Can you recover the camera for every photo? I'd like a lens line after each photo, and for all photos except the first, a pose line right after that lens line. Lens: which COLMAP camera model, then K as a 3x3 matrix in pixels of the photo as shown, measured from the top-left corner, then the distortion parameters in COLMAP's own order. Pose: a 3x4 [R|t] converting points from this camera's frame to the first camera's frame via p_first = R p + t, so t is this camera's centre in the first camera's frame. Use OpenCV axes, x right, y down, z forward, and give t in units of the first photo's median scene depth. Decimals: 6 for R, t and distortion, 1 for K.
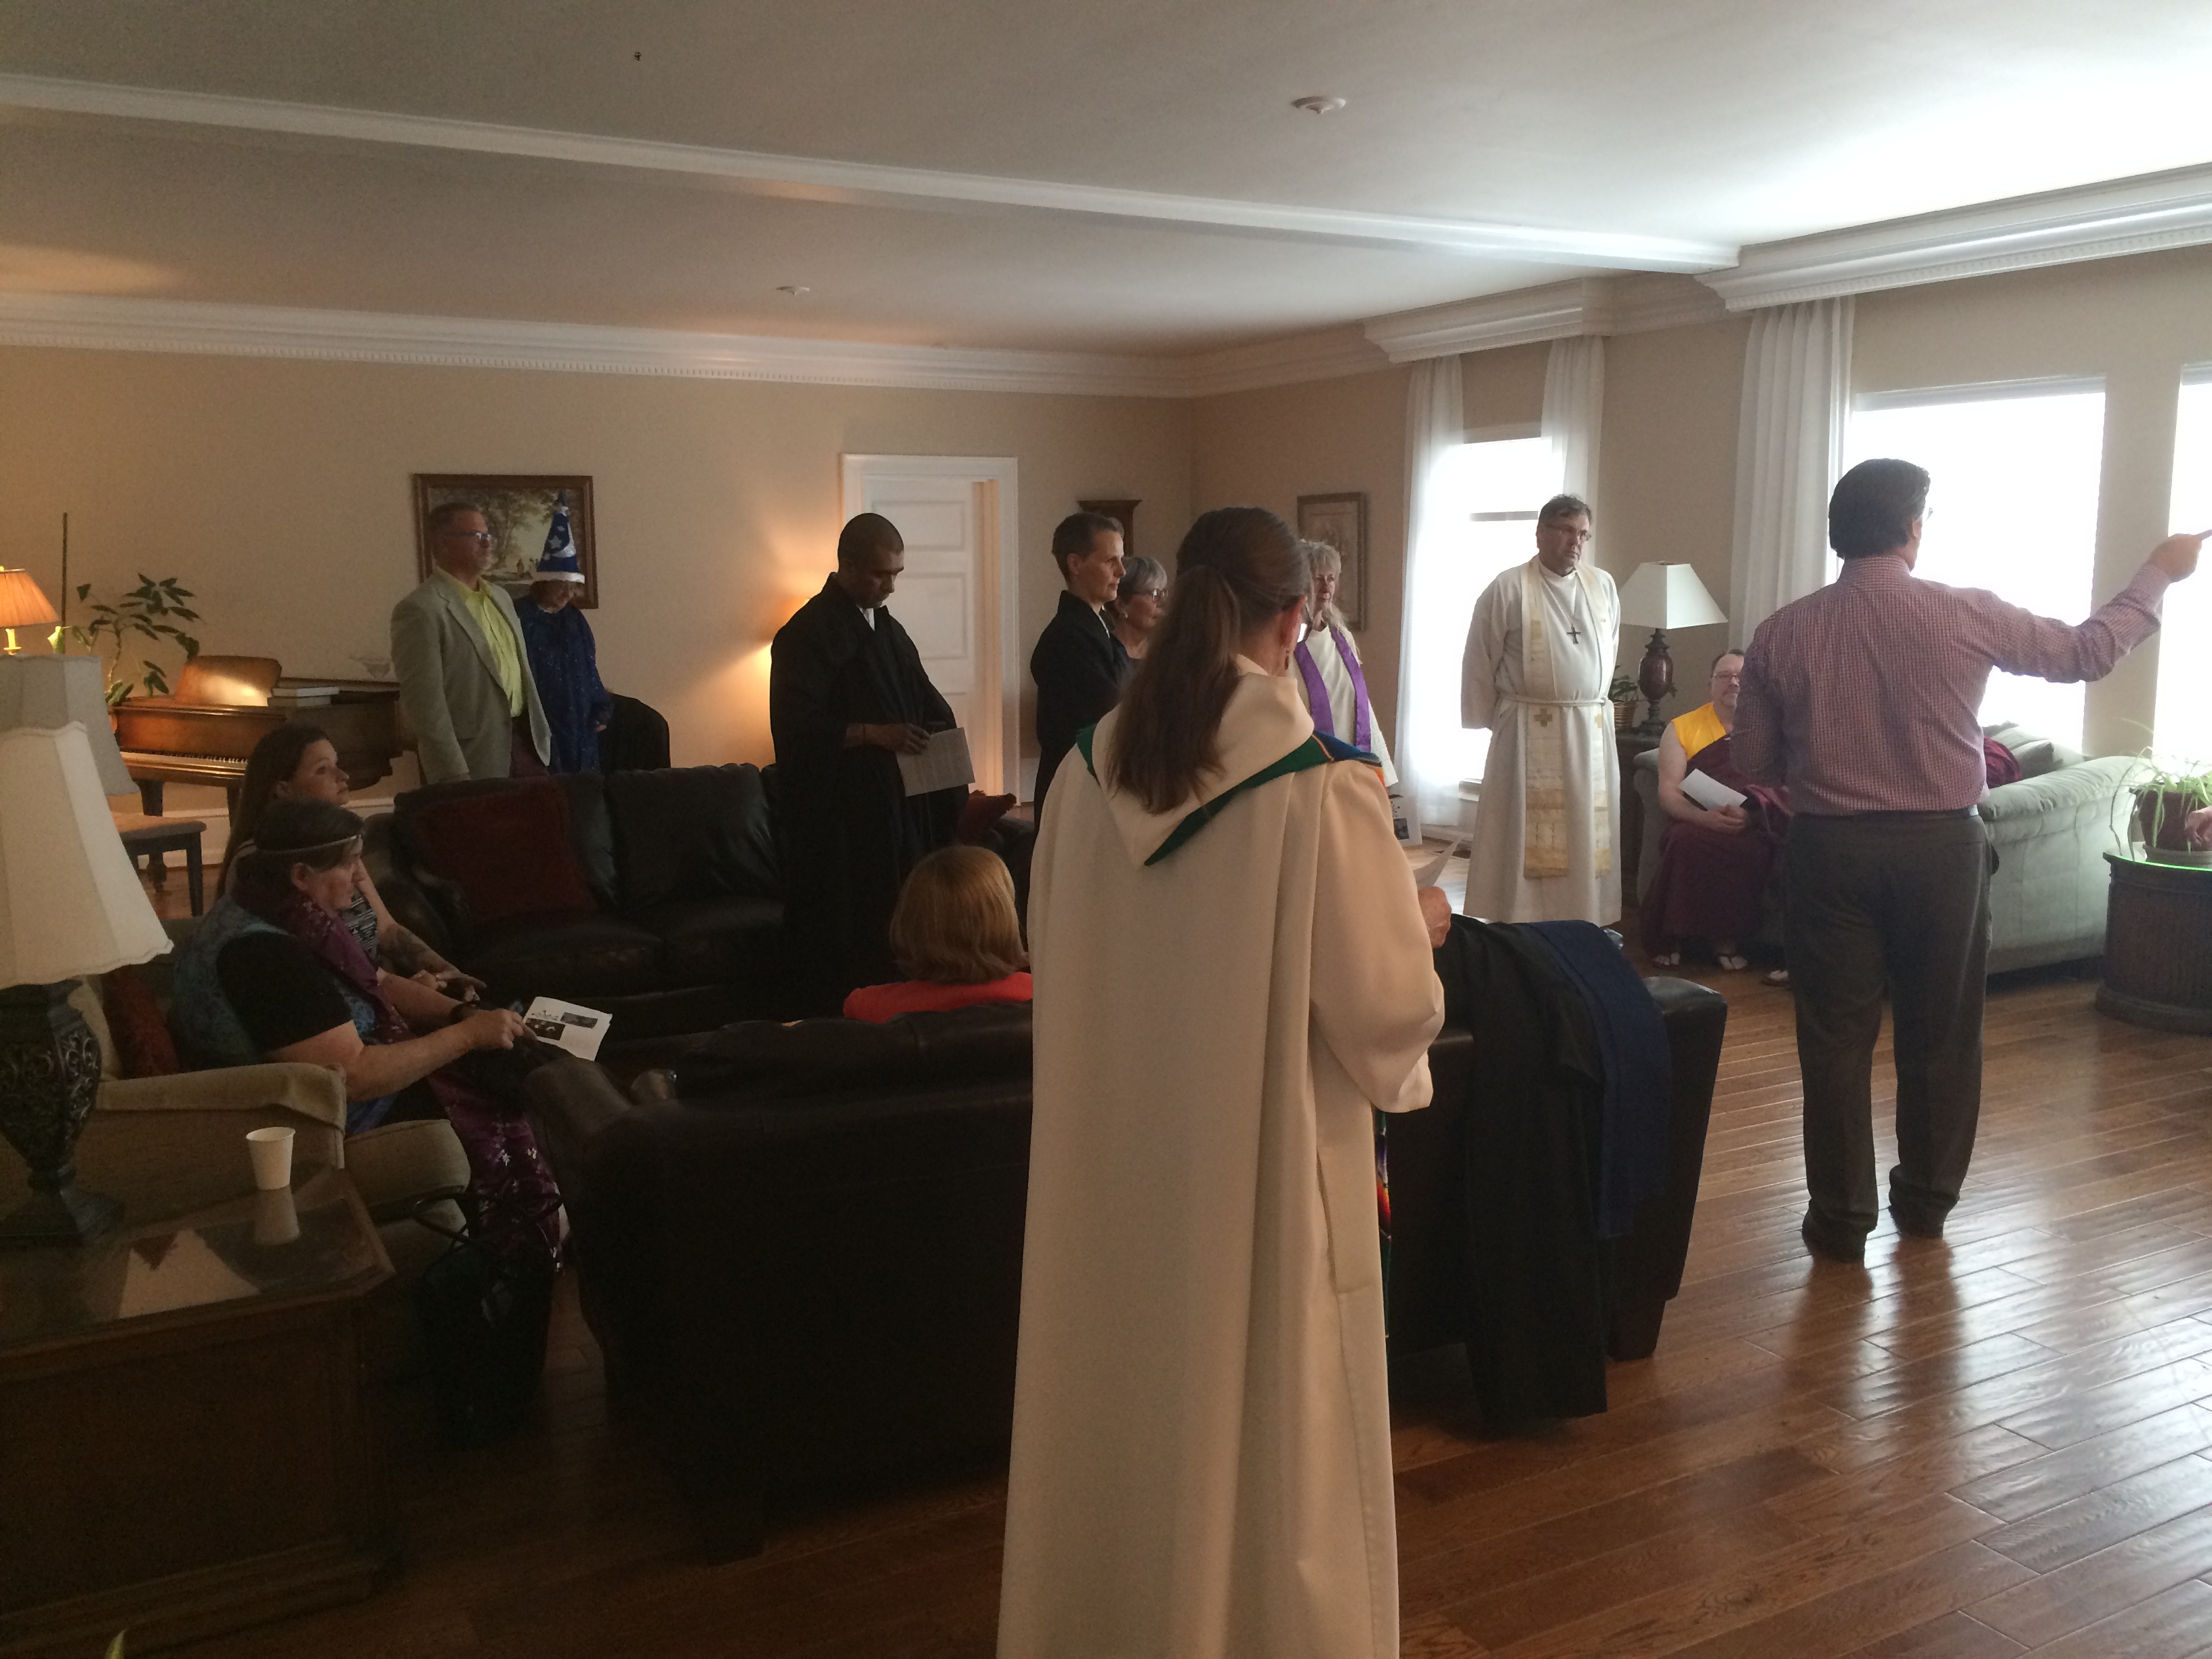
lens RADIAL K [[1918.0, 0, 1087.4], [0, 1918.0, 822.0], [0, 0, 1]] dist [0.084992, -0.122153]
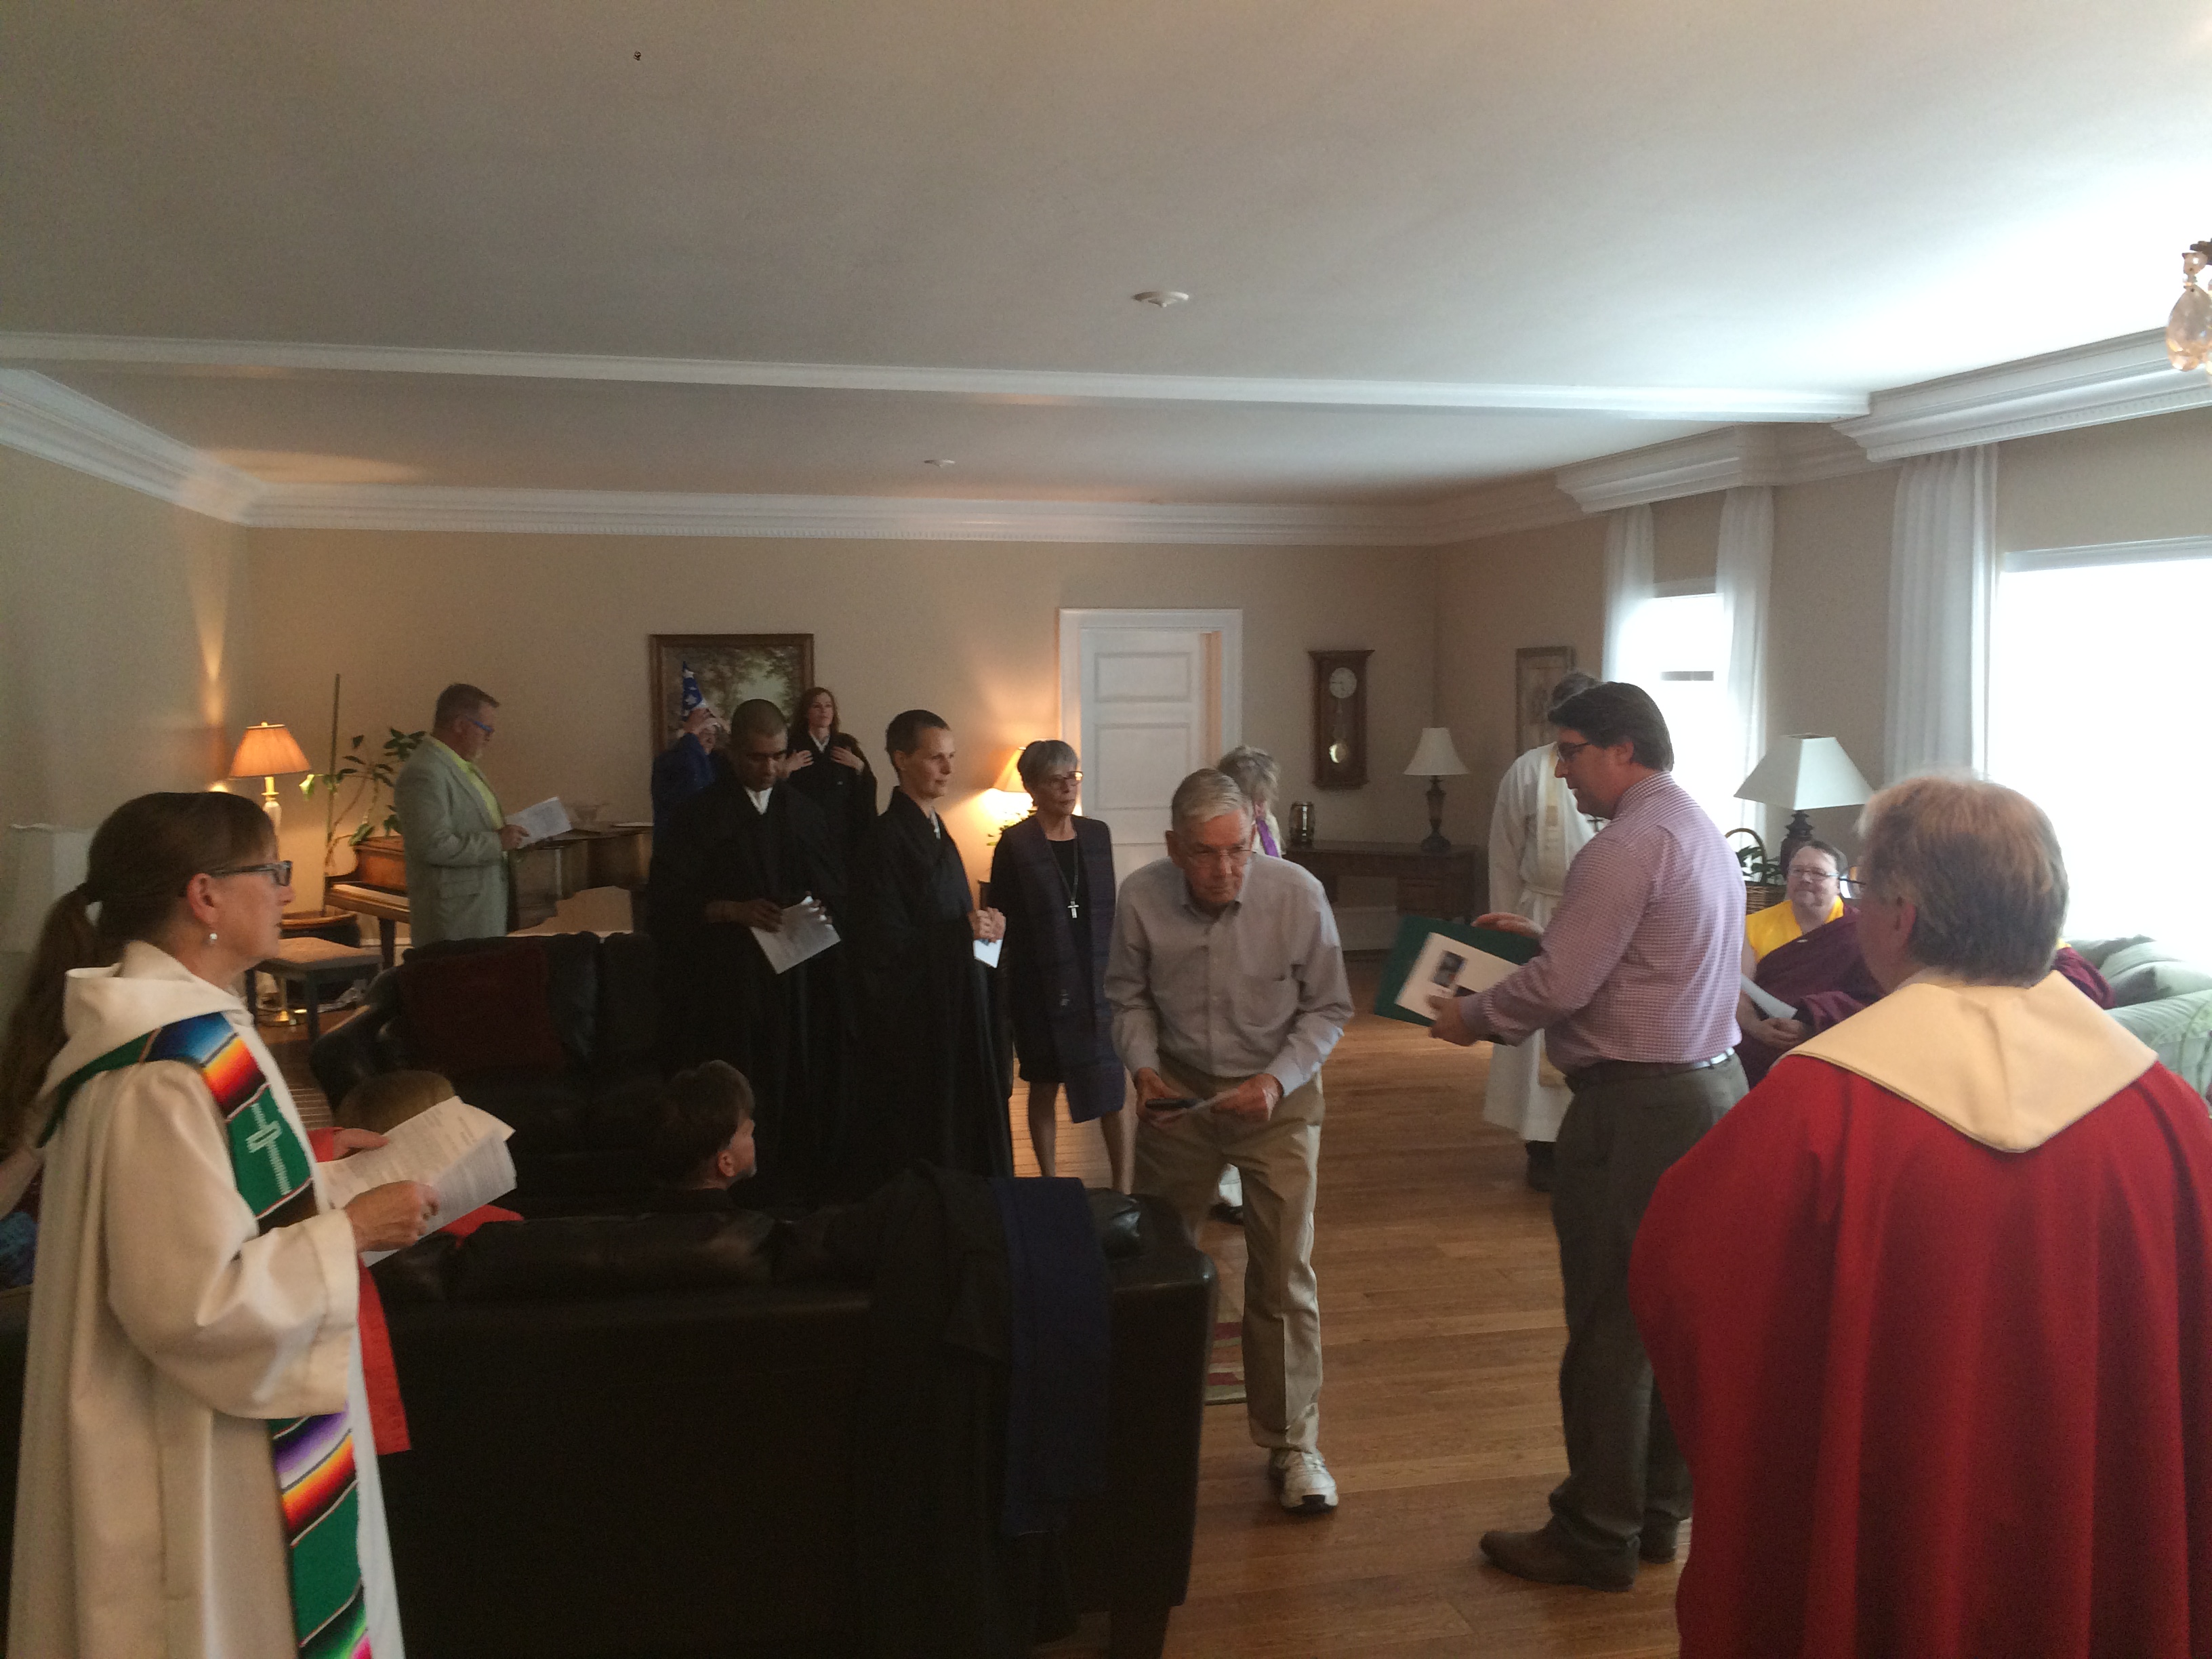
lens RADIAL K [[1918.0, 0, 1087.4], [0, 1918.0, 822.0], [0, 0, 1]] dist [0.084992, -0.122153]
pose [[0.959727, 0.024553, -0.279859, 0.211271], [-0.040816, 0.997790, -0.052429, -0.029785], [0.277953, 0.061740, 0.958608, 0.037380]]
